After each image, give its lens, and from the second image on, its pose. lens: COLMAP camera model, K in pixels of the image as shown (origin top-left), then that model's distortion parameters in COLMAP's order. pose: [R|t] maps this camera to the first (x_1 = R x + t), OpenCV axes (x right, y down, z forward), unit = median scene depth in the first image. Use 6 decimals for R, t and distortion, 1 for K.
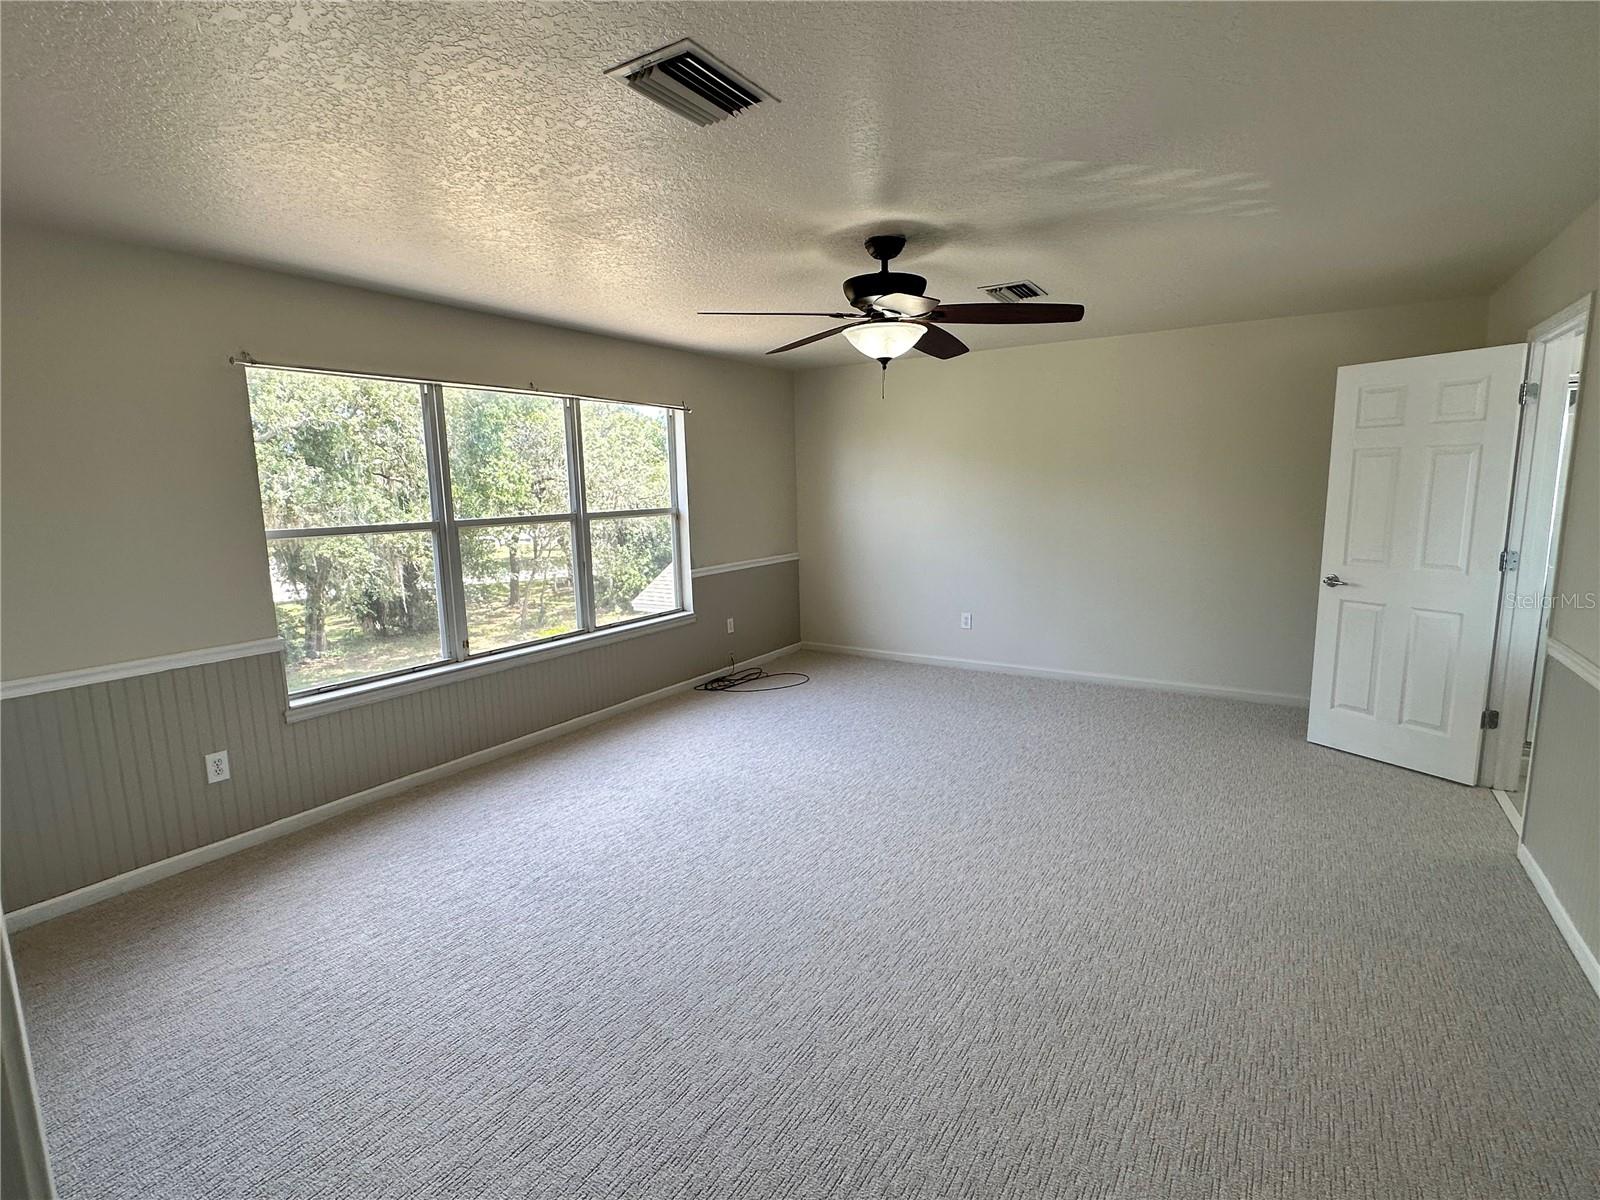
lens RADIAL K [[783.8, 0, 806.2], [0, 783.8, 602.0], [0, 0, 1]] dist [-0.023327, -0.000130]
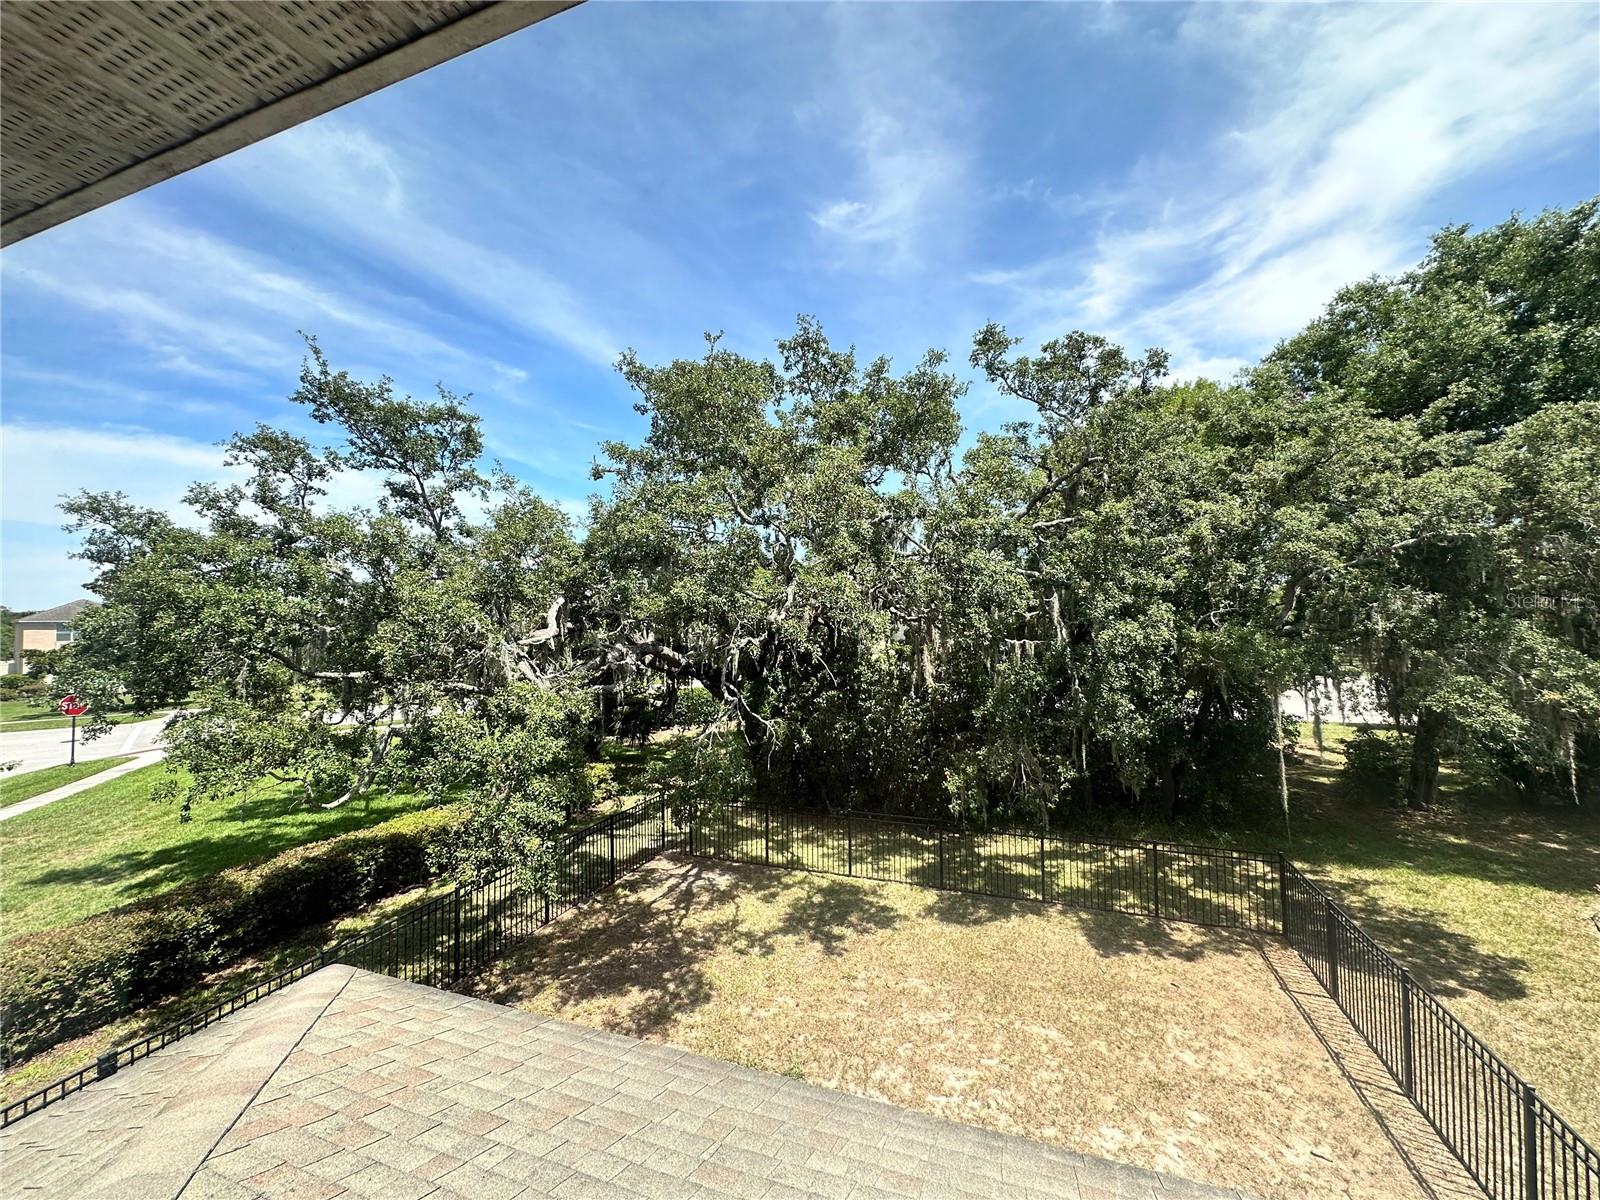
lens RADIAL K [[639.1, 0, 798.8], [0, 639.1, 603.4], [0, 0, 1]] dist [0.000205, -0.000157]
pose [[0.212834, -0.002154, -0.977086, -0.134114], [-0.138193, 0.989879, -0.032284, -0.053976], [0.967266, 0.141897, 0.210383, 0.241495]]
